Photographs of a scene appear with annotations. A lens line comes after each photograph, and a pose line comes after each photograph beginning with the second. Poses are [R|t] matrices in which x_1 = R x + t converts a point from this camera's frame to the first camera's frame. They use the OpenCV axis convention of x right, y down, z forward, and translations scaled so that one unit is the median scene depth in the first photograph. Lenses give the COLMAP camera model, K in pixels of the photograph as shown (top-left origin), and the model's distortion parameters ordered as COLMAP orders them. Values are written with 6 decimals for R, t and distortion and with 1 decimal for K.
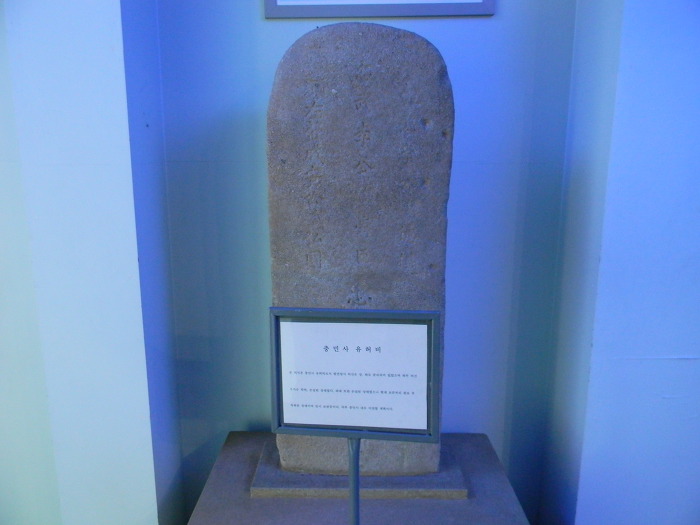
lens RADIAL K [[571.1, 0, 350.0], [0, 571.1, 262.5], [0, 0, 1]] dist [0.000902, -0.003748]
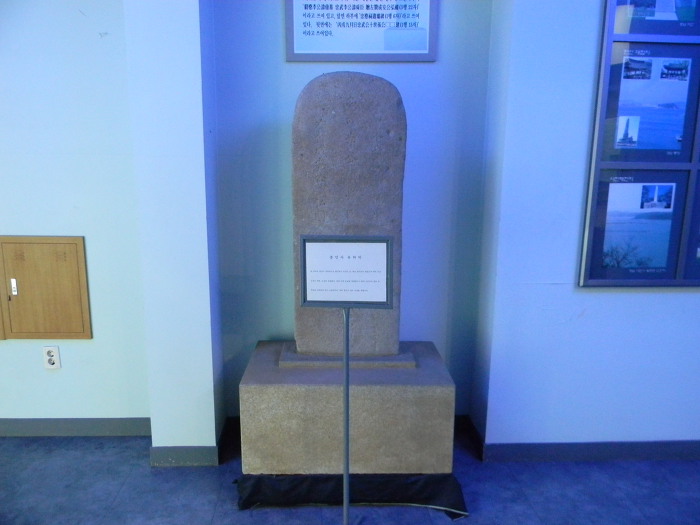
lens RADIAL K [[571.1, 0, 350.0], [0, 571.1, 262.5], [0, 0, 1]] dist [0.000902, -0.003748]
pose [[0.999517, 0.002693, 0.030971, -0.029089], [-0.002700, 0.999996, 0.000181, 0.126913], [-0.030970, -0.000265, 0.999520, -0.623541]]
